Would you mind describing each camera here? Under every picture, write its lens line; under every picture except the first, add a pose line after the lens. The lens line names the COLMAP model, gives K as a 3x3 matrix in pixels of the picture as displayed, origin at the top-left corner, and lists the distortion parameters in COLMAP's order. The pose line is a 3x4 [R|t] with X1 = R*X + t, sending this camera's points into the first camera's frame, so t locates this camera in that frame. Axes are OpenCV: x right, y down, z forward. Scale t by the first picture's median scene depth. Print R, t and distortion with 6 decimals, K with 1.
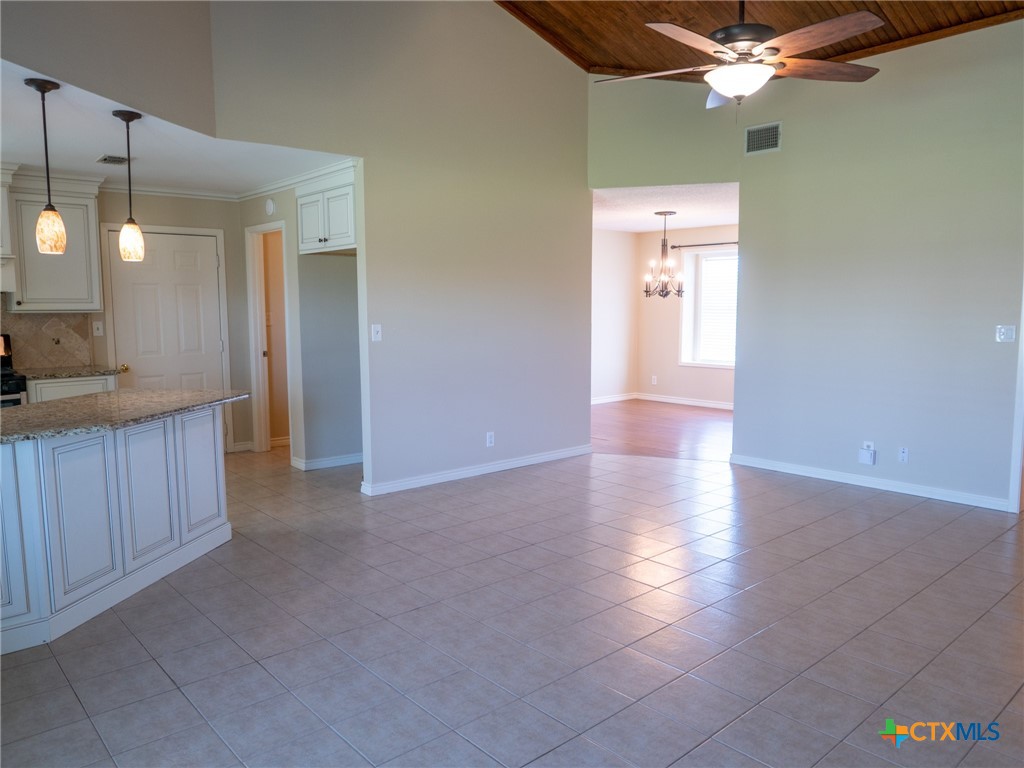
lens RADIAL K [[738.3, 0, 511.1], [0, 738.3, 386.2], [0, 0, 1]] dist [-0.019008, 0.003364]
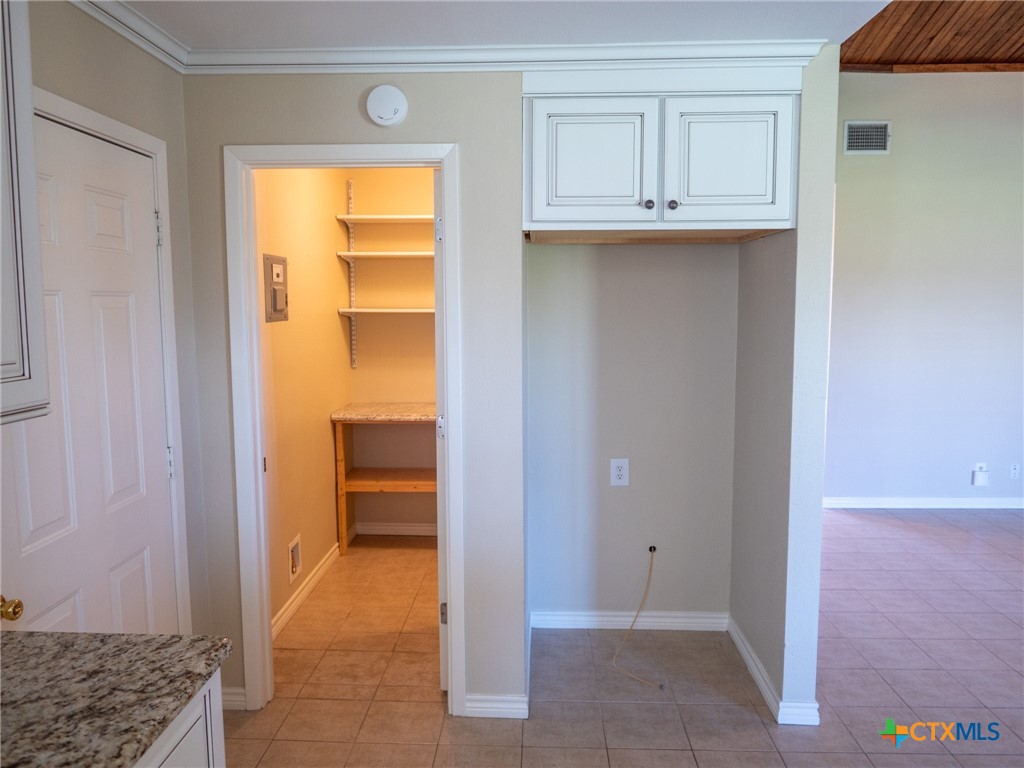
lens RADIAL K [[738.3, 0, 510.8], [0, 738.3, 381.5], [0, 0, 1]] dist [-0.019008, 0.003364]
pose [[0.689754, -0.074465, 0.720205, -0.617661], [0.079632, 0.996465, 0.026764, -0.104886], [-0.719652, 0.038891, 0.693245, 0.723007]]
